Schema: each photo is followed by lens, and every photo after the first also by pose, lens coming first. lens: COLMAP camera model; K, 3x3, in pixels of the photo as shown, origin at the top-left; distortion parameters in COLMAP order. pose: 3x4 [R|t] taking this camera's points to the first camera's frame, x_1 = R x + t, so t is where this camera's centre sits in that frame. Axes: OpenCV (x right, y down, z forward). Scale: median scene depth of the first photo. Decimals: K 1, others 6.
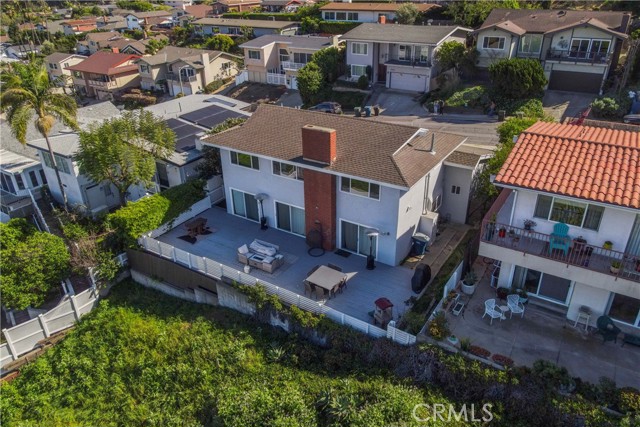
lens RADIAL K [[452.6, 0, 320.0], [0, 452.6, 213.5], [0, 0, 1]] dist [0.028024, -0.000083]
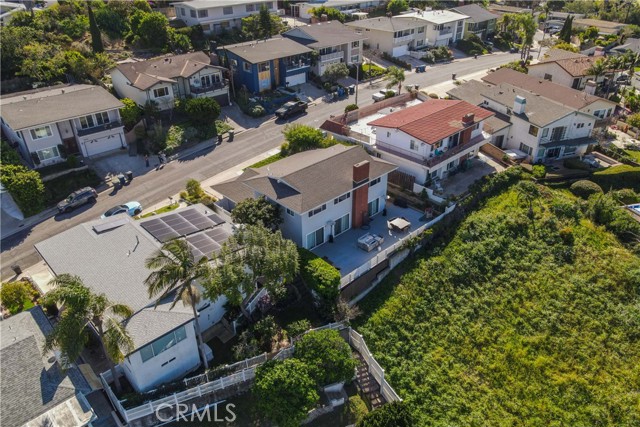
lens RADIAL K [[452.6, 0, 320.0], [0, 452.6, 213.5], [0, 0, 1]] dist [0.028024, -0.000083]
pose [[0.229490, -0.487861, 0.842215, -1.451945], [0.462421, 0.816063, 0.346711, -0.633115], [-0.856447, 0.309891, 0.412875, 0.364813]]
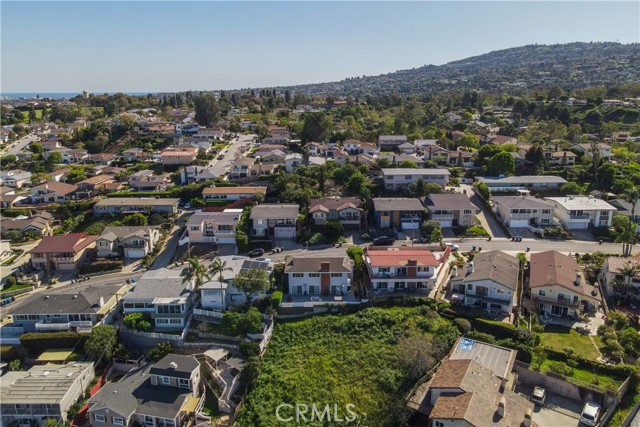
lens RADIAL K [[452.6, 0, 320.0], [0, 452.6, 213.5], [0, 0, 1]] dist [0.028024, -0.000083]
pose [[0.837148, -0.125424, 0.532402, -1.770631], [0.245305, 0.956070, -0.160485, 0.023235], [-0.488885, 0.264951, 0.831139, -2.013223]]
